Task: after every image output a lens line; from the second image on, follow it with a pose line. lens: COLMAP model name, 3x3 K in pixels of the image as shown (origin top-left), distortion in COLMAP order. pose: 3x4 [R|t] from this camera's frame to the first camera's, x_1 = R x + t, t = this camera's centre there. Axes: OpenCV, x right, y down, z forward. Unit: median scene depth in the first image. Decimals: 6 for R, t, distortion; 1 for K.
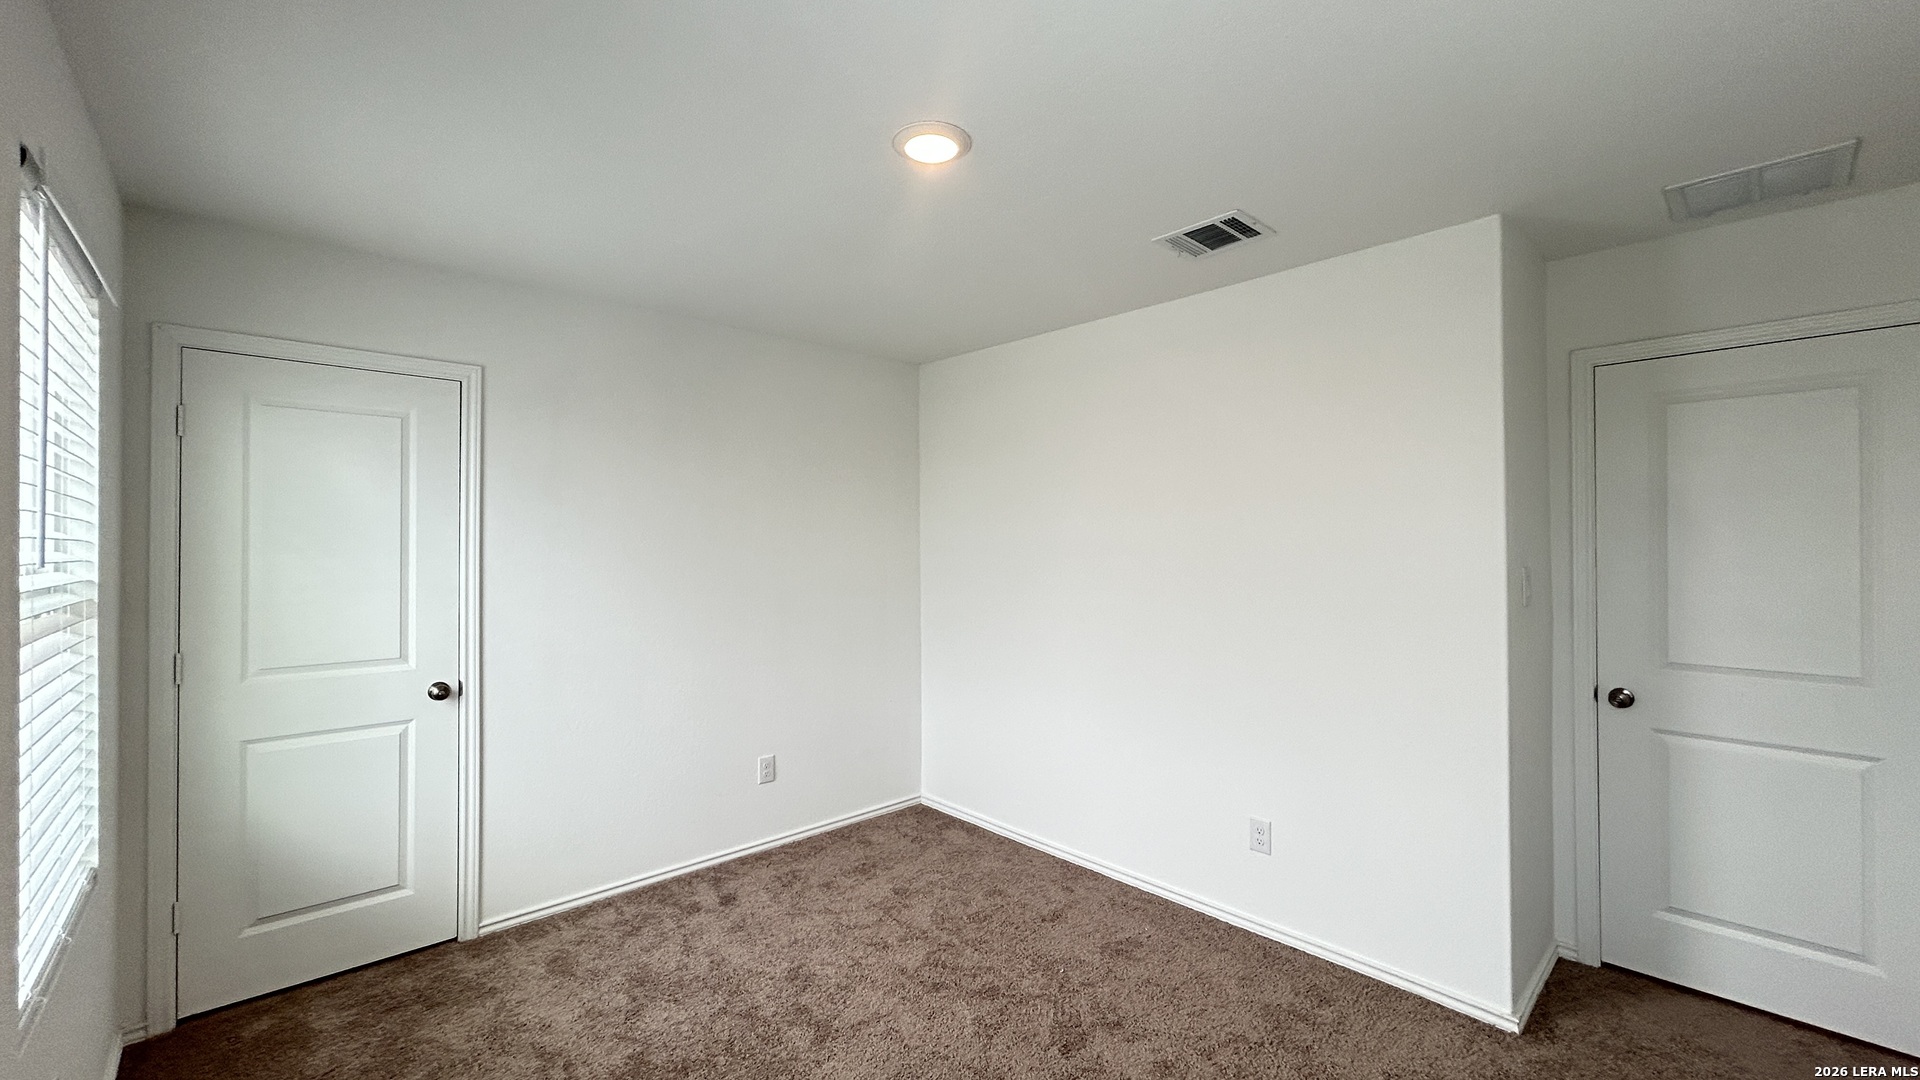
lens RADIAL K [[766.3, 0, 957.0], [0, 766.3, 539.7], [0, 0, 1]] dist [0.001423, -0.000100]
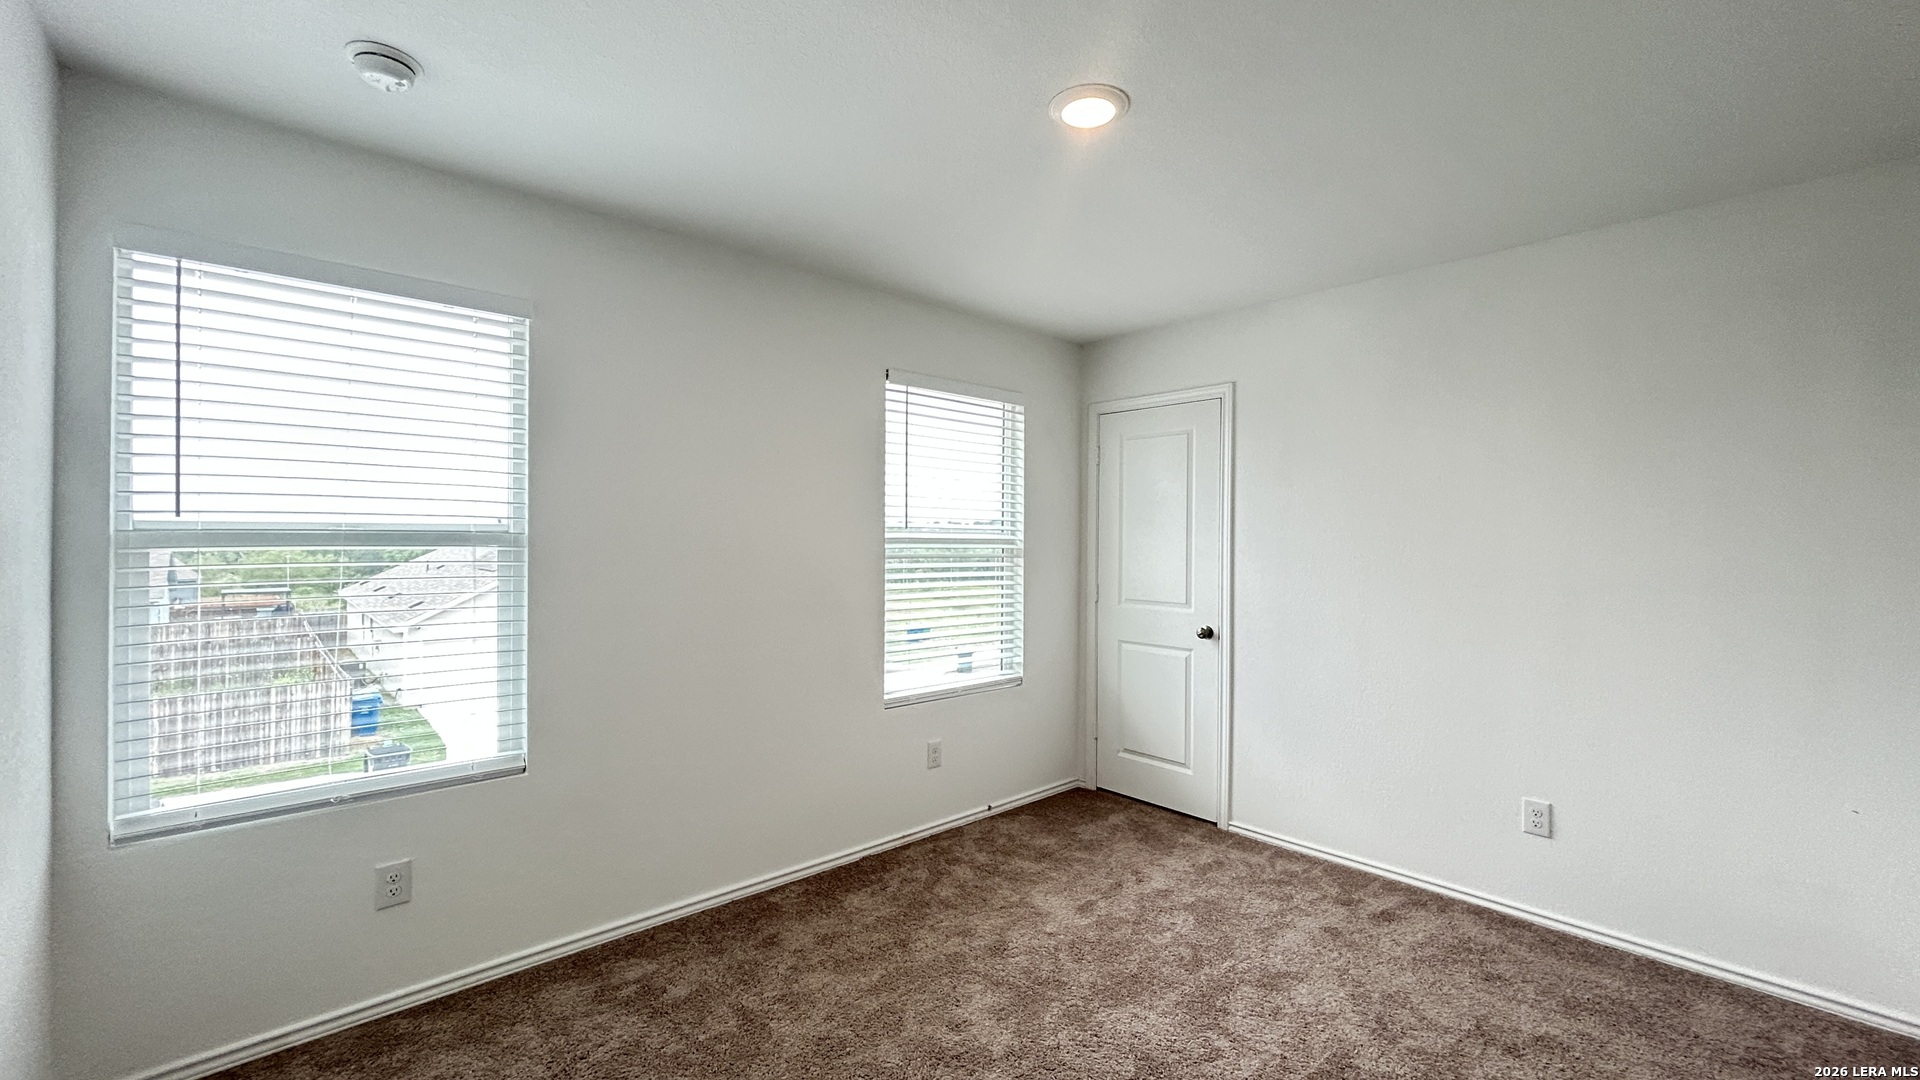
lens RADIAL K [[800.2, 0, 996.8], [0, 800.2, 536.7], [0, 0, 1]] dist [0.009393, 0.000680]
pose [[0.030430, 0.002818, -0.999533, 0.705716], [-0.002422, 0.999993, 0.002745, 0.026371], [0.999534, 0.002337, 0.030436, 0.582971]]
